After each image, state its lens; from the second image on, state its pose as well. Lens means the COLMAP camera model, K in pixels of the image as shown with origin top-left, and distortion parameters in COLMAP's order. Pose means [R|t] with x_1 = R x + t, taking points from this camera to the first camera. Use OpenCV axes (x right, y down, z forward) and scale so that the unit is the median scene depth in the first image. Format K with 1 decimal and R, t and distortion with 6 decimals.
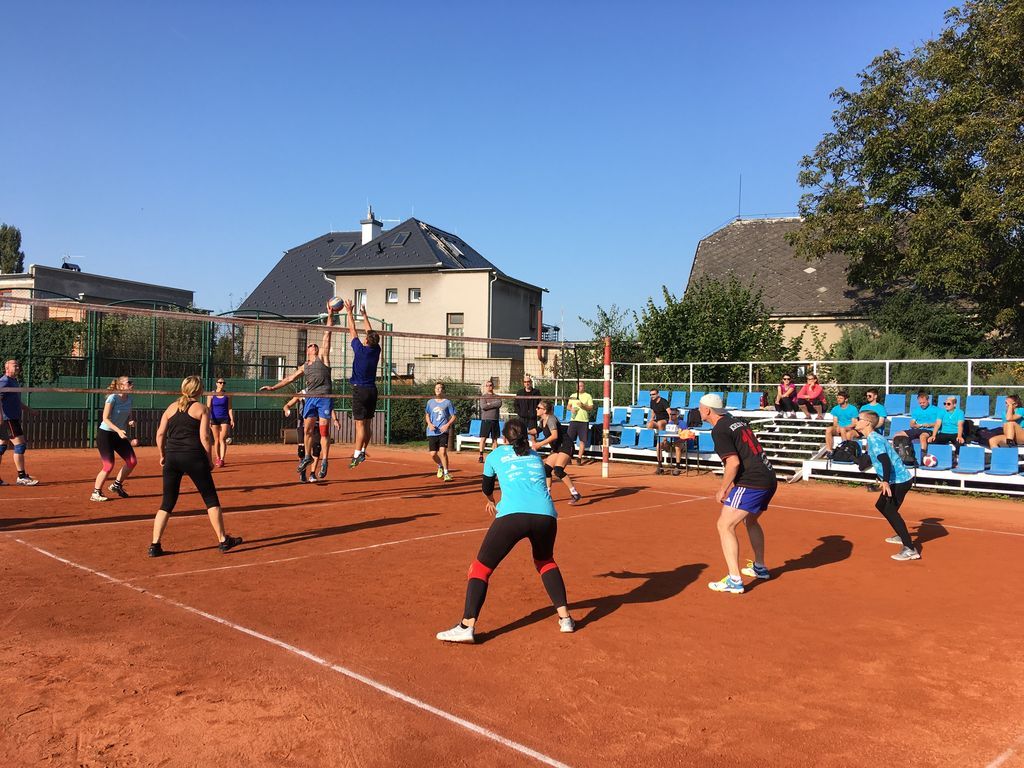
lens RADIAL K [[856.0, 0, 514.9], [0, 856.0, 380.2], [0, 0, 1]] dist [-0.001574, -0.003606]
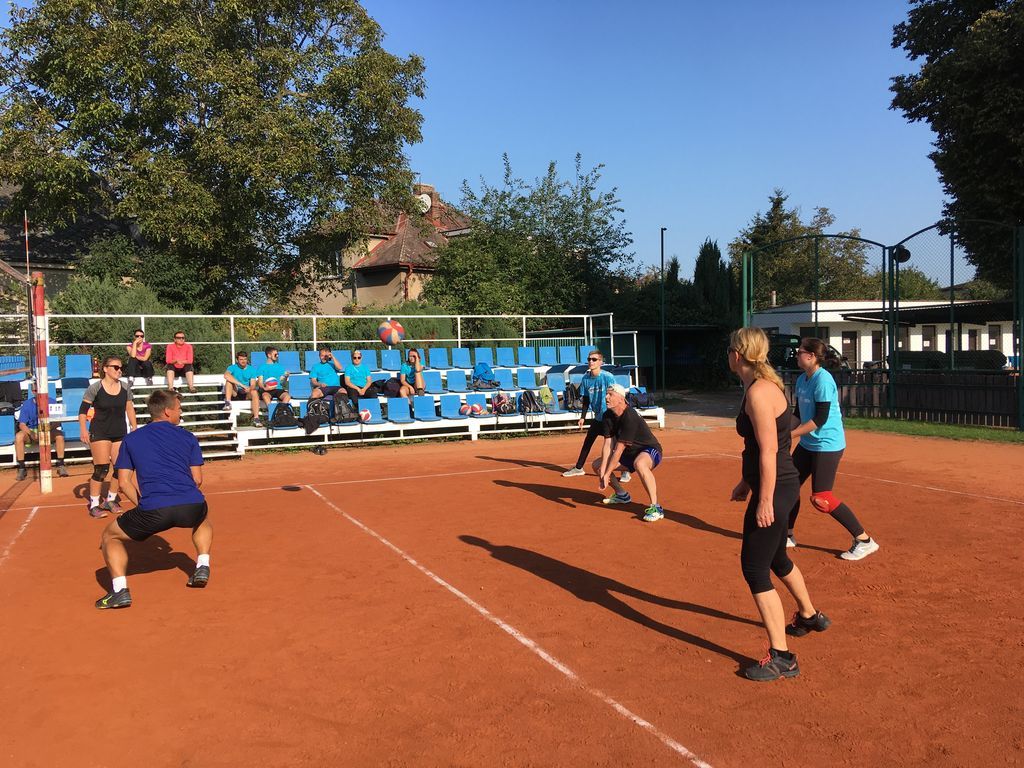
lens RADIAL K [[916.9, 0, 511.3], [0, 916.9, 383.3], [0, 0, 1]] dist [-0.007250, -0.000583]
pose [[0.320591, -0.059114, 0.945371, -0.586136], [0.014874, 0.998242, 0.057376, -0.003709], [-0.947101, -0.004333, 0.320907, 0.601133]]
